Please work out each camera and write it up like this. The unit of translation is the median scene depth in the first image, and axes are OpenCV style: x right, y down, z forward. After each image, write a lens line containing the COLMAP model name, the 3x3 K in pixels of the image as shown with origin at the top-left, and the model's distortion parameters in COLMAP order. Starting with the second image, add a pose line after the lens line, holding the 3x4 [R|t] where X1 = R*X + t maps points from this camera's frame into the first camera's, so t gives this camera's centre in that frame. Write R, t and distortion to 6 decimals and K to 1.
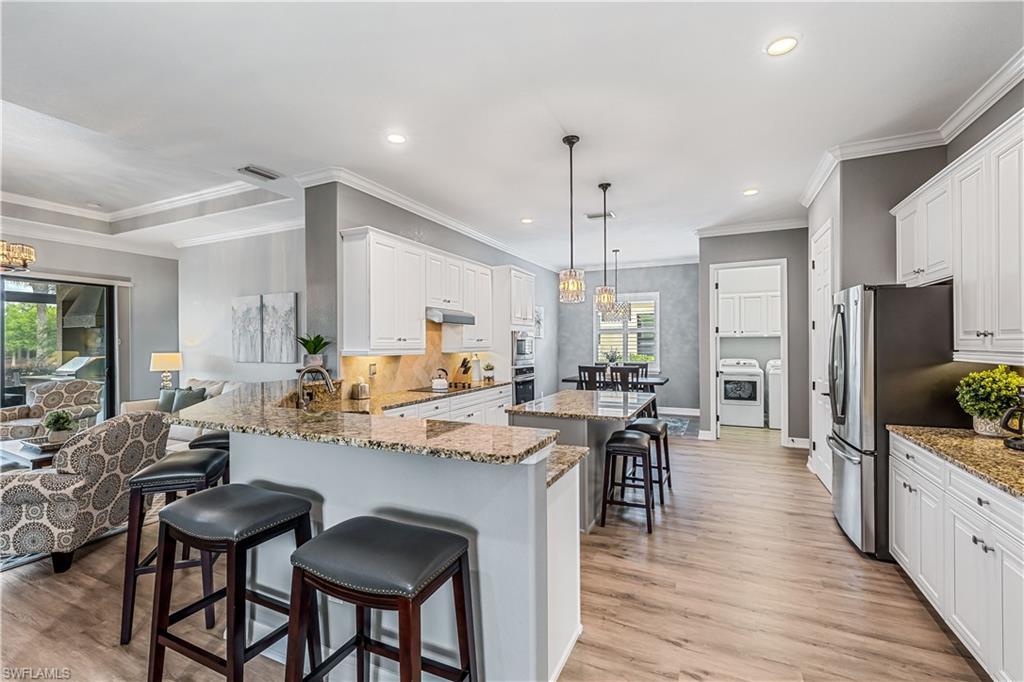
lens RADIAL K [[455.4, 0, 509.8], [0, 455.4, 347.3], [0, 0, 1]] dist [-0.001763, -0.000126]
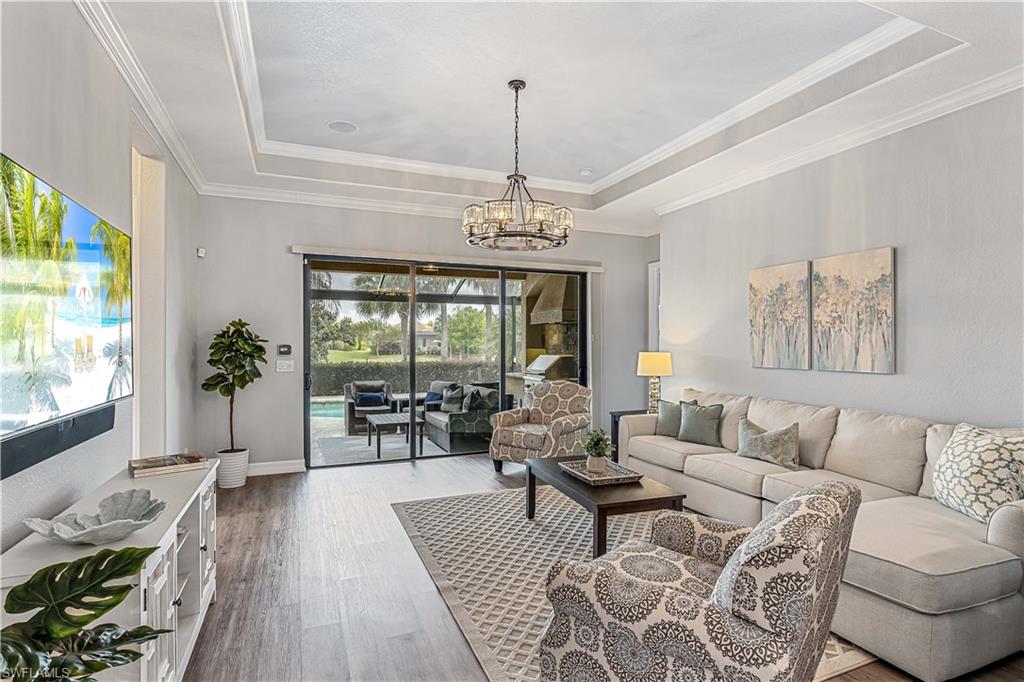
lens RADIAL K [[504.9, 0, 512.0], [0, 504.9, 341.0], [0, 0, 1]] dist [-0.002956, 0.000022]
pose [[0.745047, 0.001981, -0.667009, -0.484703], [-0.005984, 0.999975, -0.003715, -0.001154], [0.666985, 0.006759, 0.745040, 0.274414]]
